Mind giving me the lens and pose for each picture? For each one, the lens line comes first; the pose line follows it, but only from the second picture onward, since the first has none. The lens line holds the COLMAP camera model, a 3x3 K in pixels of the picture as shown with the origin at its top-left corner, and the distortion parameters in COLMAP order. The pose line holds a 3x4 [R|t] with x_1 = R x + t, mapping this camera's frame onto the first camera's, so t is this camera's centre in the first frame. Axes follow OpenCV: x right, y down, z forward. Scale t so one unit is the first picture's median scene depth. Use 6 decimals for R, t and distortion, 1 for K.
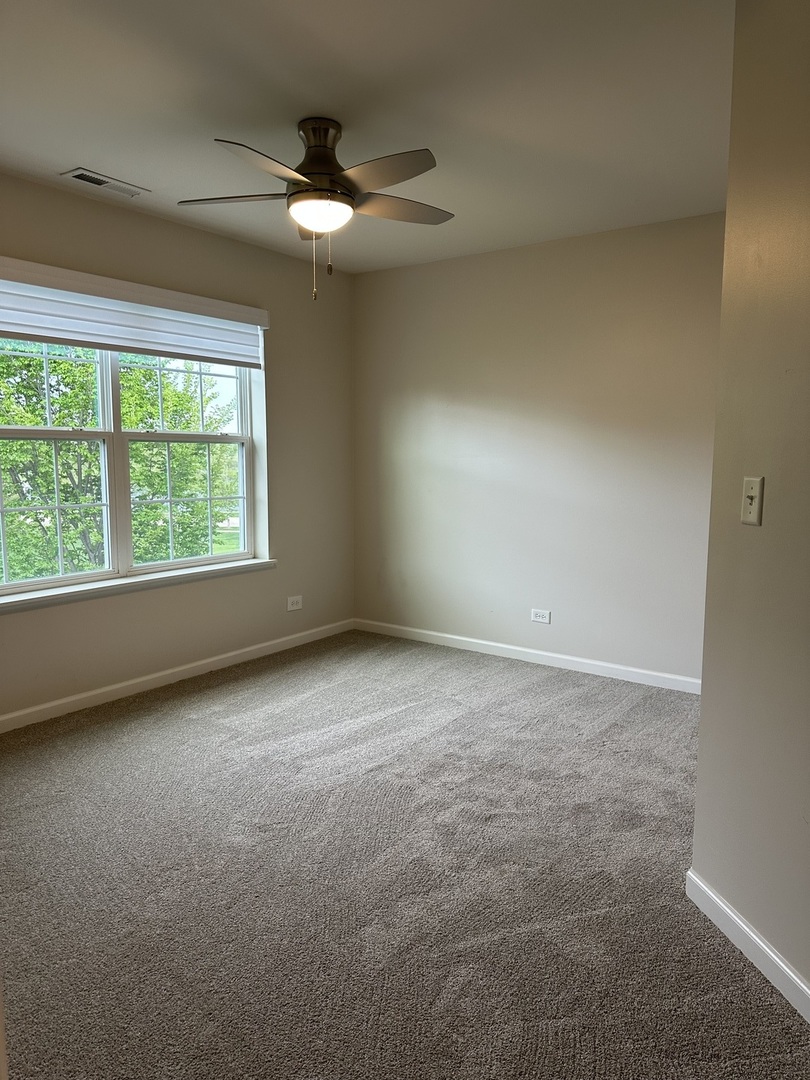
lens RADIAL K [[762.6, 0, 405.0], [0, 762.6, 540.0], [0, 0, 1]] dist [0.150259, -0.209372]
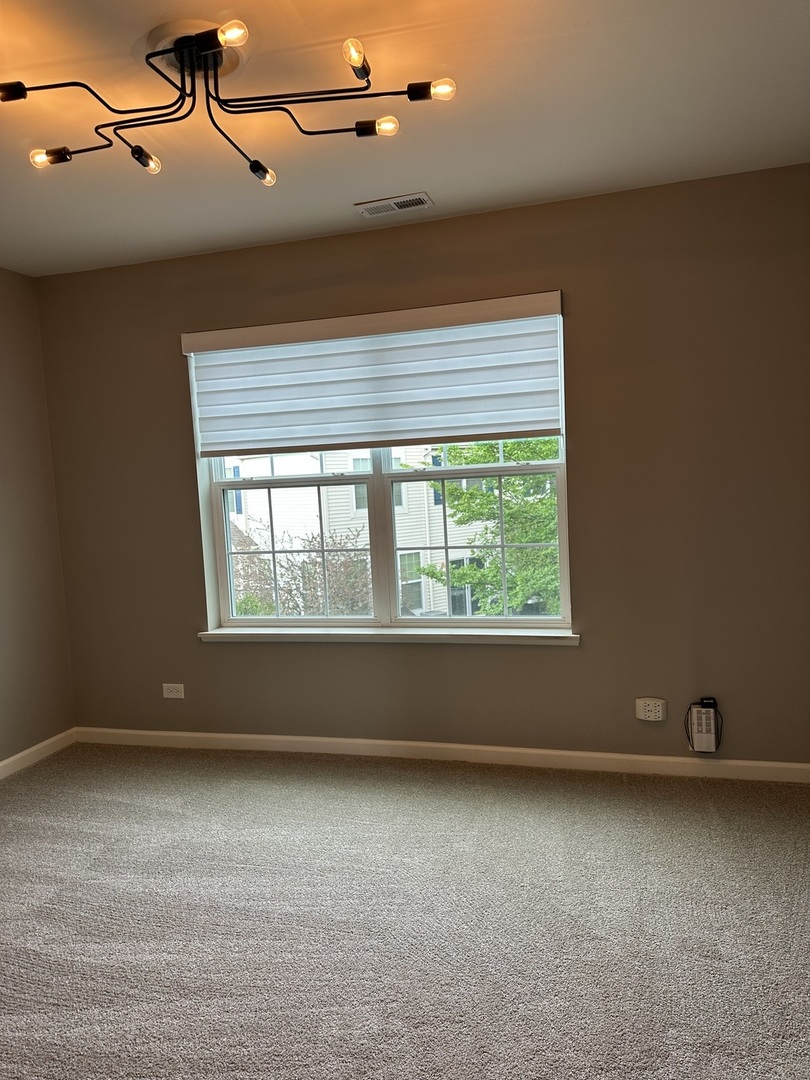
lens RADIAL K [[762.6, 0, 405.0], [0, 762.6, 540.0], [0, 0, 1]] dist [0.150259, -0.209372]
pose [[0.326396, 0.051857, -0.943809, 0.520206], [-0.066694, 0.997269, 0.031730, -0.089679], [0.942877, 0.052590, 0.328963, 0.704708]]
